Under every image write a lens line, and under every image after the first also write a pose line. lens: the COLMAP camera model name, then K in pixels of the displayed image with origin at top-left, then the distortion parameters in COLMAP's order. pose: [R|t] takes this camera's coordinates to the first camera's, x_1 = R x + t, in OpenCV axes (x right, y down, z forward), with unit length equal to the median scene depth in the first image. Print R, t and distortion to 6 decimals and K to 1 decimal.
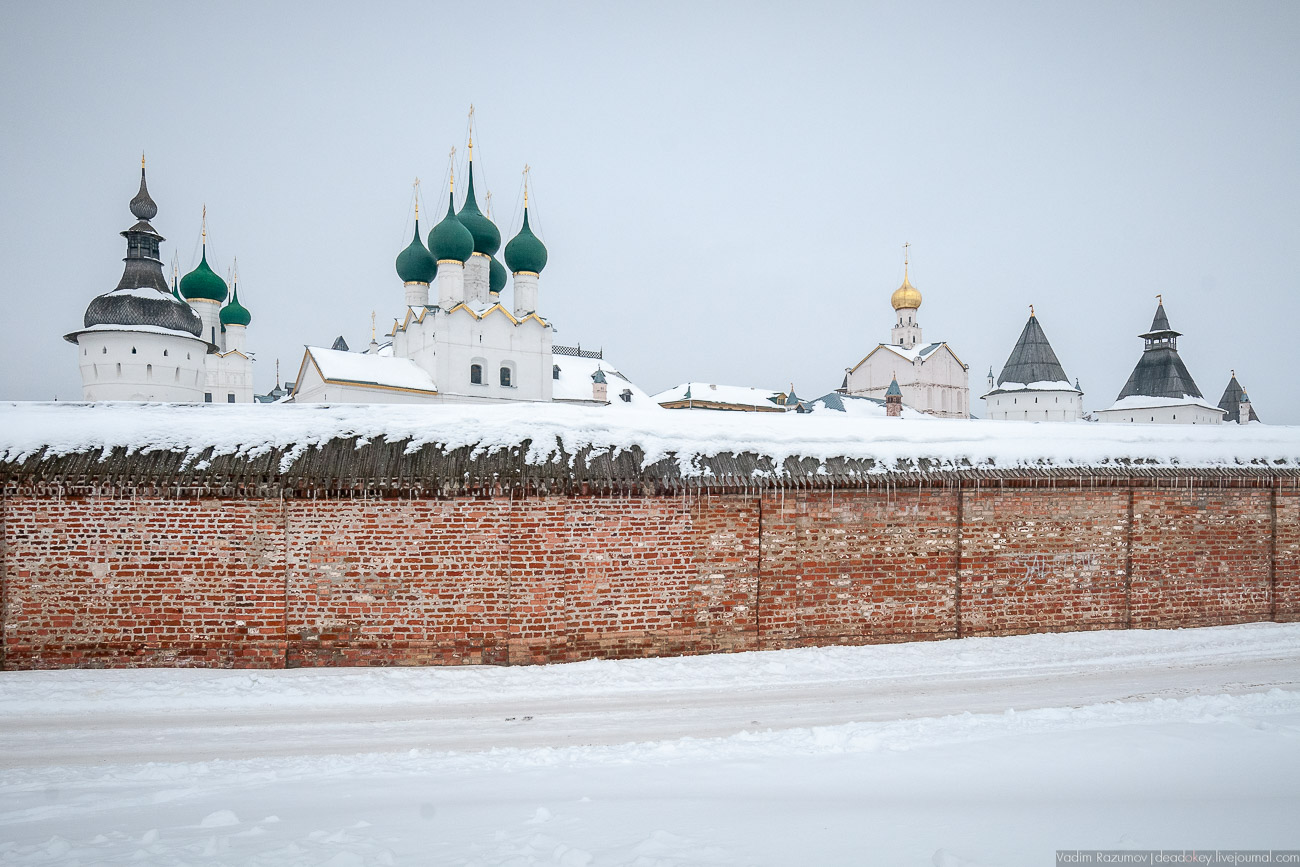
lens RADIAL K [[847.6, 0, 643.2], [0, 847.6, 498.7], [0, 0, 1]] dist [-0.002878, -0.002457]
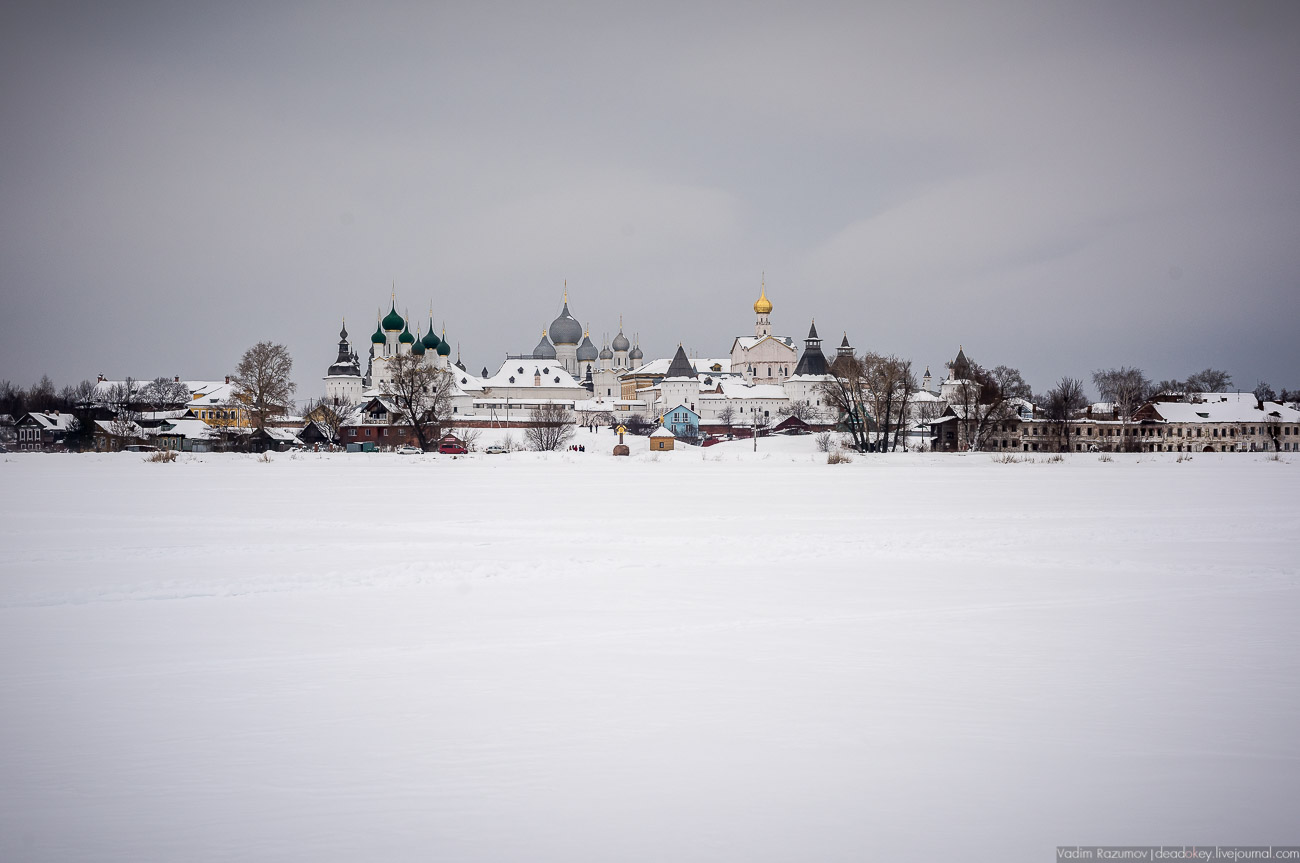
lens RADIAL K [[1915.0, 0, 651.8], [0, 1915.0, 431.5], [0, 0, 1]] dist [0.061399, 0.000000]
pose [[0.888098, -0.006175, -0.459613, 2.223254], [-0.001560, 0.999863, -0.016448, 0.075247], [0.459652, 0.015325, 0.887967, -2.881142]]
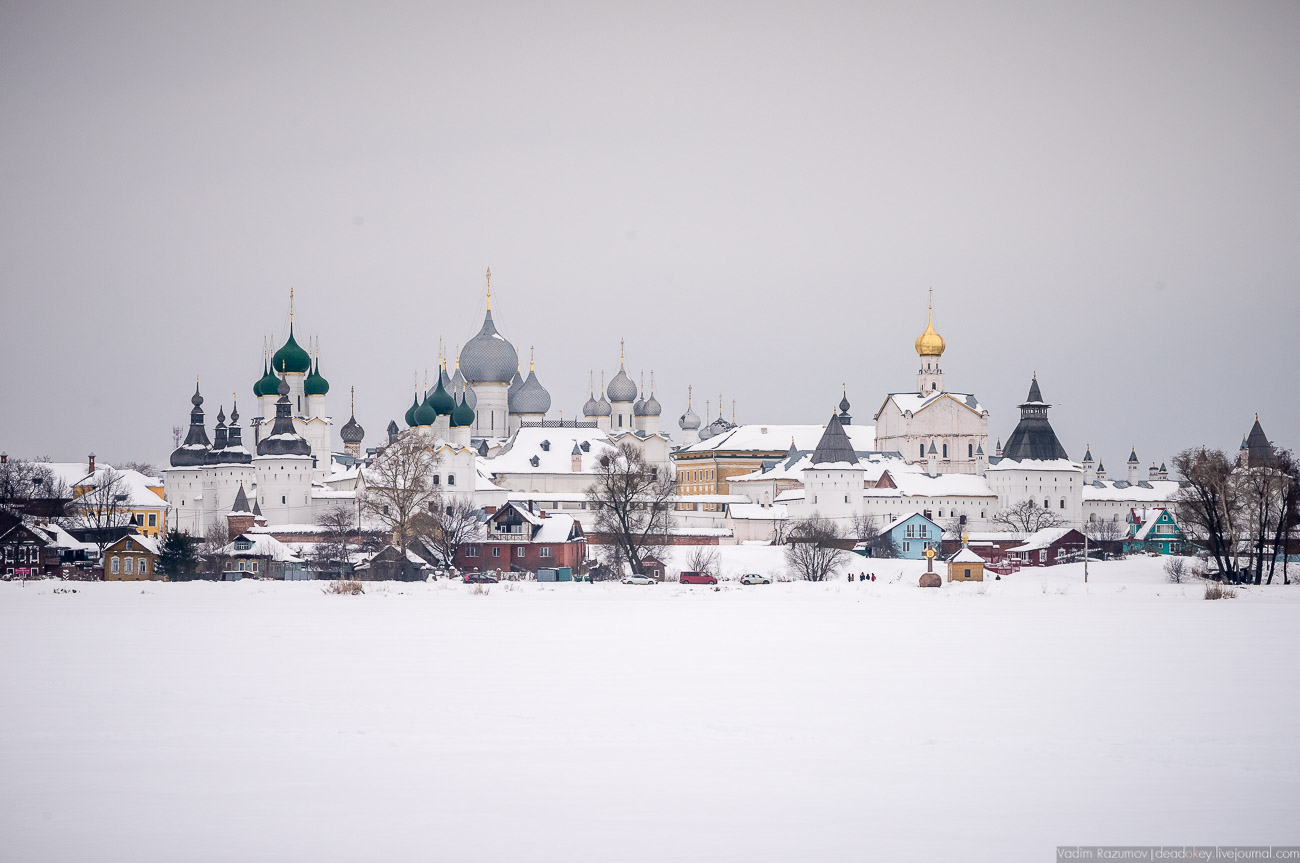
lens RADIAL K [[5032.5, 0, 649.0], [0, 5032.5, 432.2], [0, 0, 1]] dist [0.242655, 0.000000]
pose [[0.937880, -0.007822, -0.346872, 2.547433], [-0.003849, 0.999450, -0.032947, 0.078050], [0.346939, 0.032235, 0.937334, -5.783187]]
